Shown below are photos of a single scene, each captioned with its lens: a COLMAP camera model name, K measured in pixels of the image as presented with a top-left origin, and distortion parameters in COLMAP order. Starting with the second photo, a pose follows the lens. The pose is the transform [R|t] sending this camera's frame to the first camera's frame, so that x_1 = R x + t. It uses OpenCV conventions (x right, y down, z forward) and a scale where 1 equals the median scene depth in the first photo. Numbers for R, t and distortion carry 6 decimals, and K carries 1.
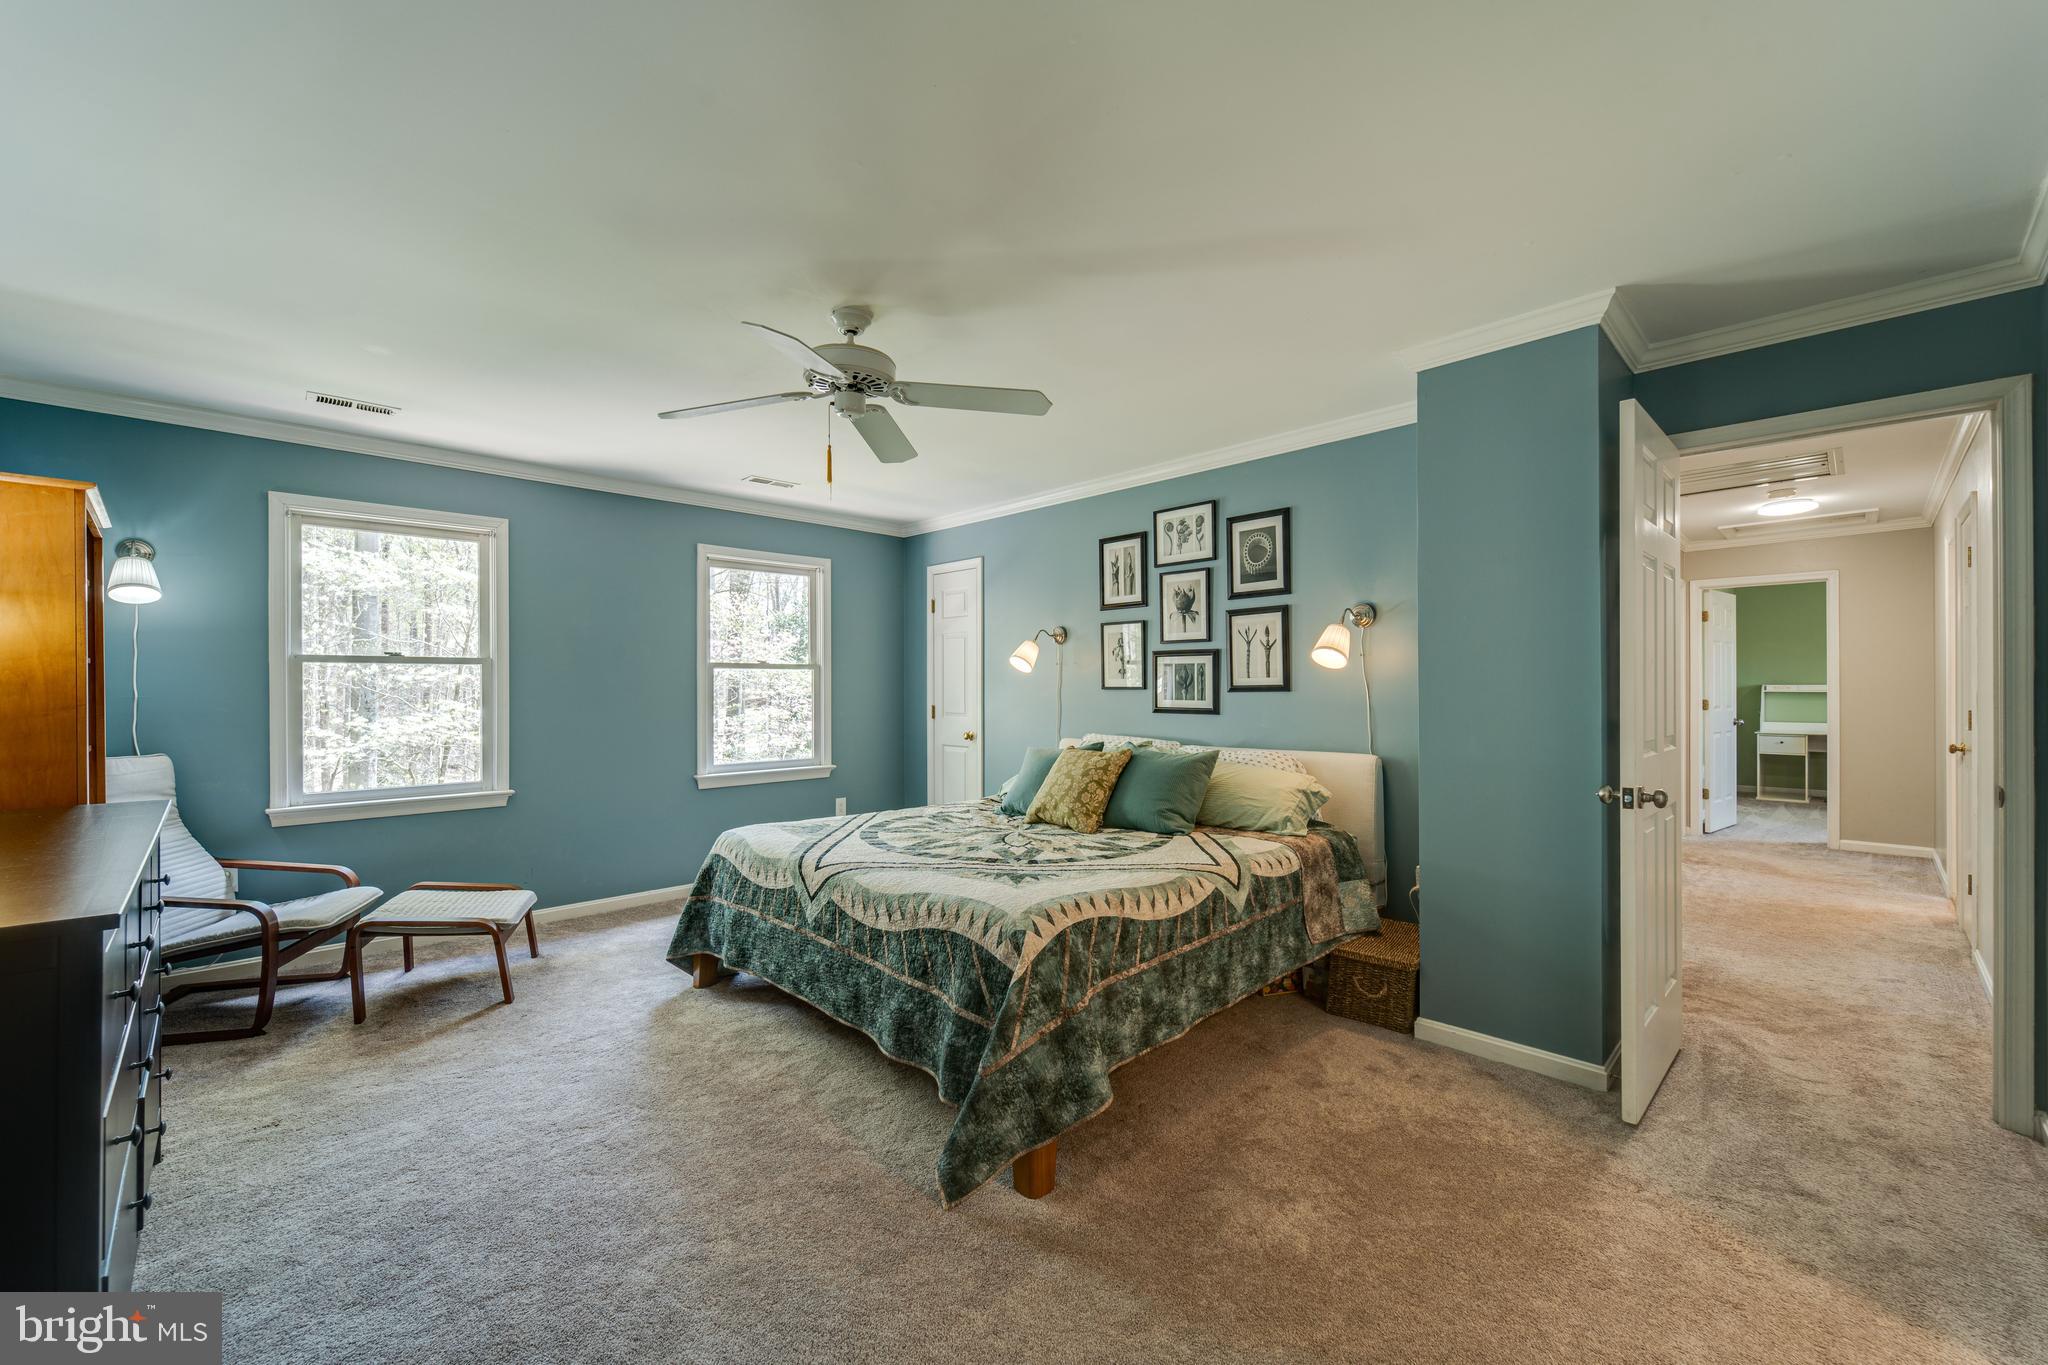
lens RADIAL K [[832.8, 0, 1018.4], [0, 832.8, 690.3], [0, 0, 1]] dist [0.002954, -0.001296]
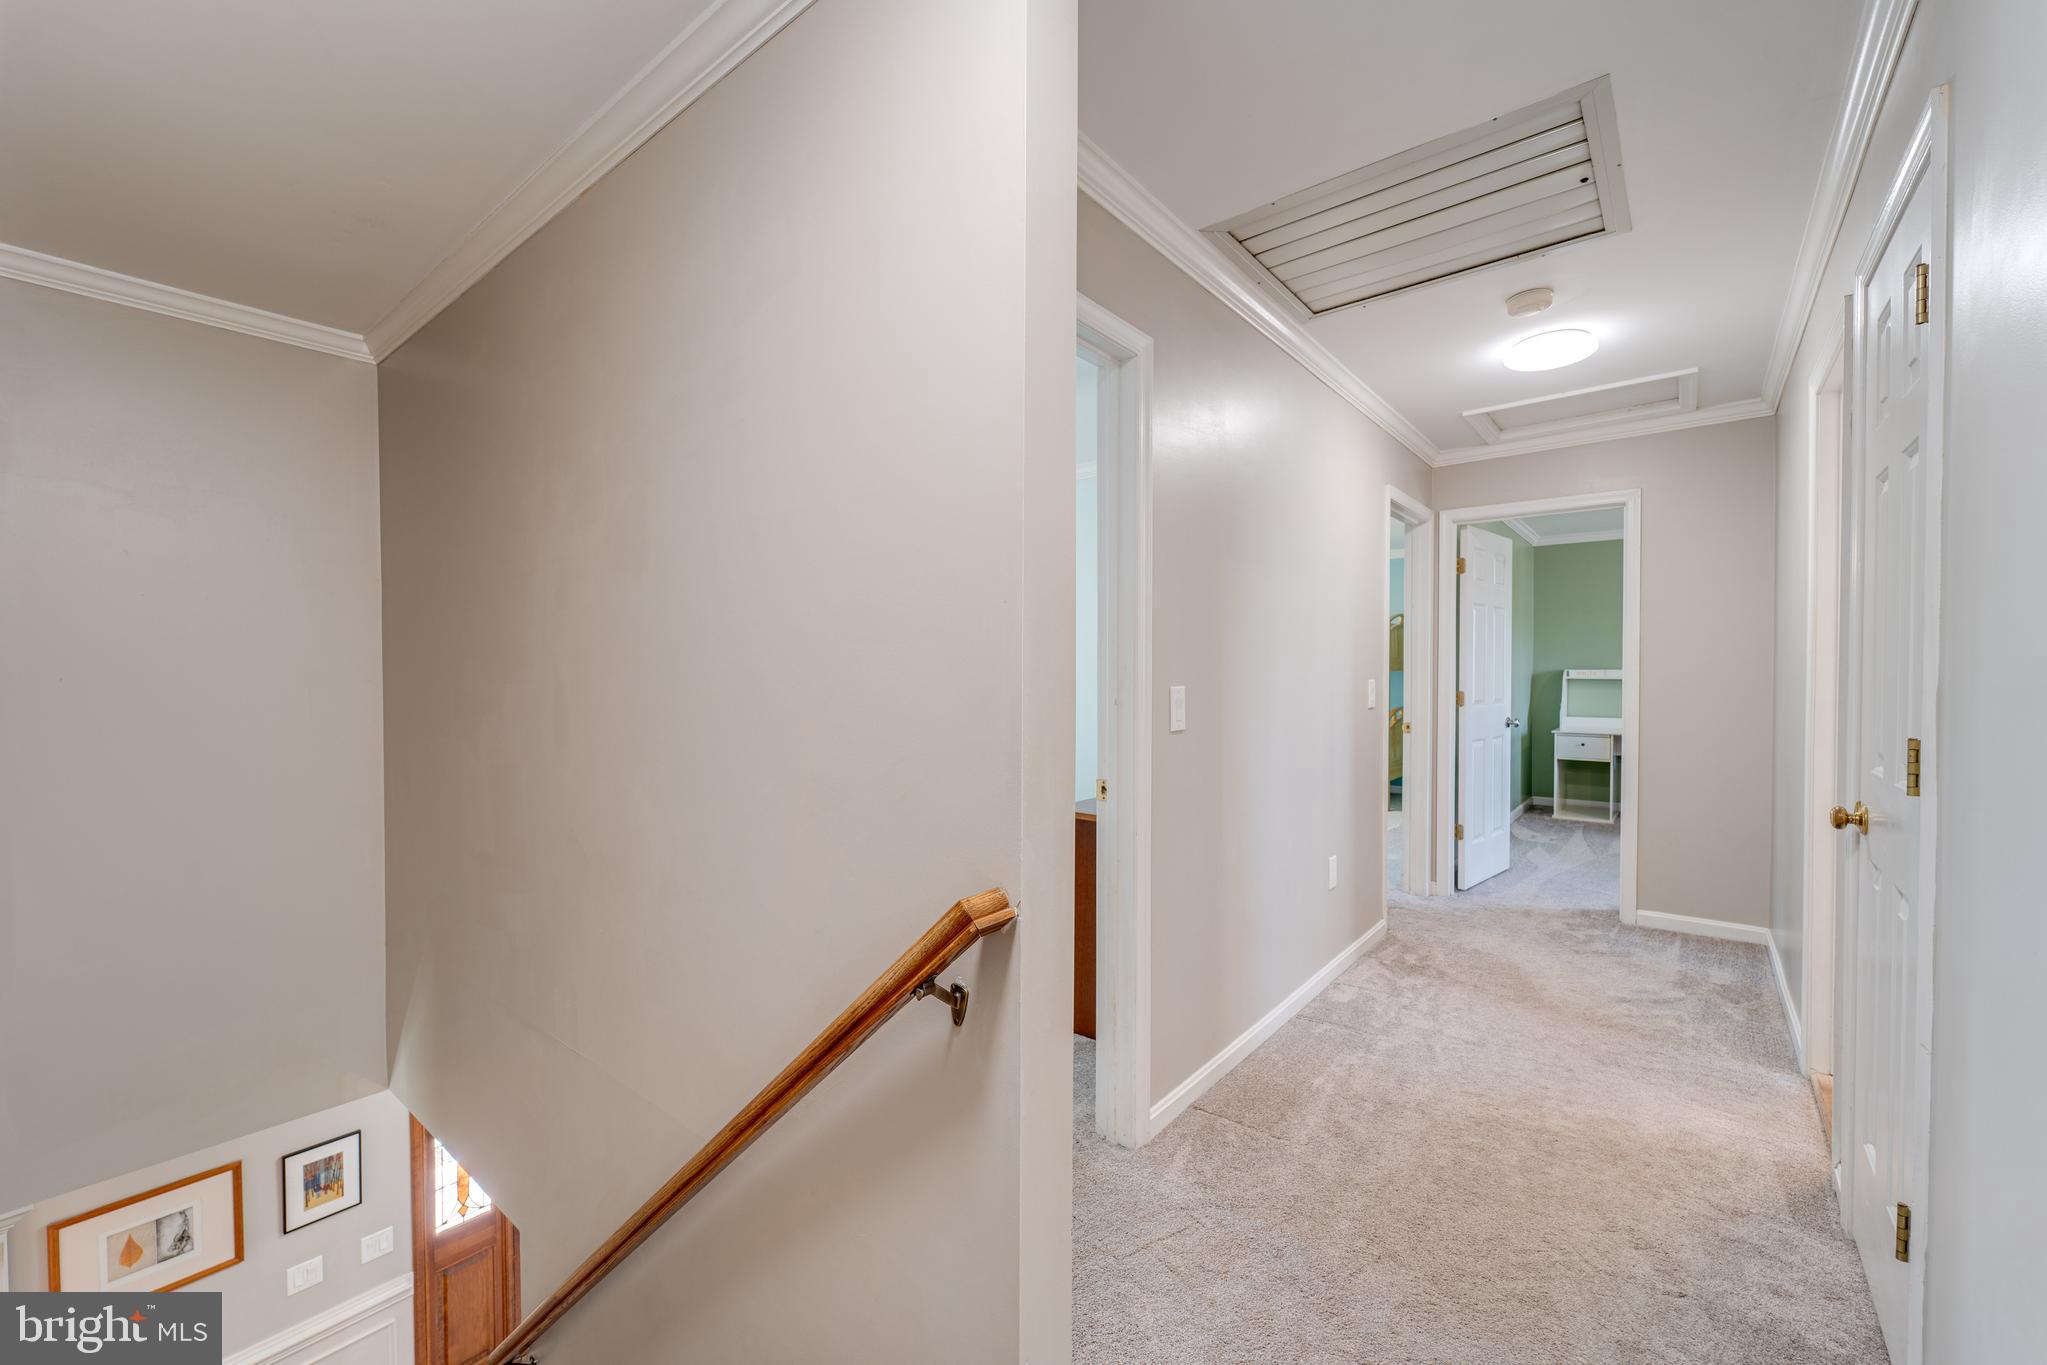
lens RADIAL K [[832.4, 0, 1015.1], [0, 832.4, 687.9], [0, 0, 1]] dist [0.002954, -0.001296]
pose [[0.993829, 0.000780, 0.110924, 0.291152], [-0.002584, 0.999867, 0.016126, -0.000914], [-0.110897, -0.016313, 0.993698, 0.277850]]
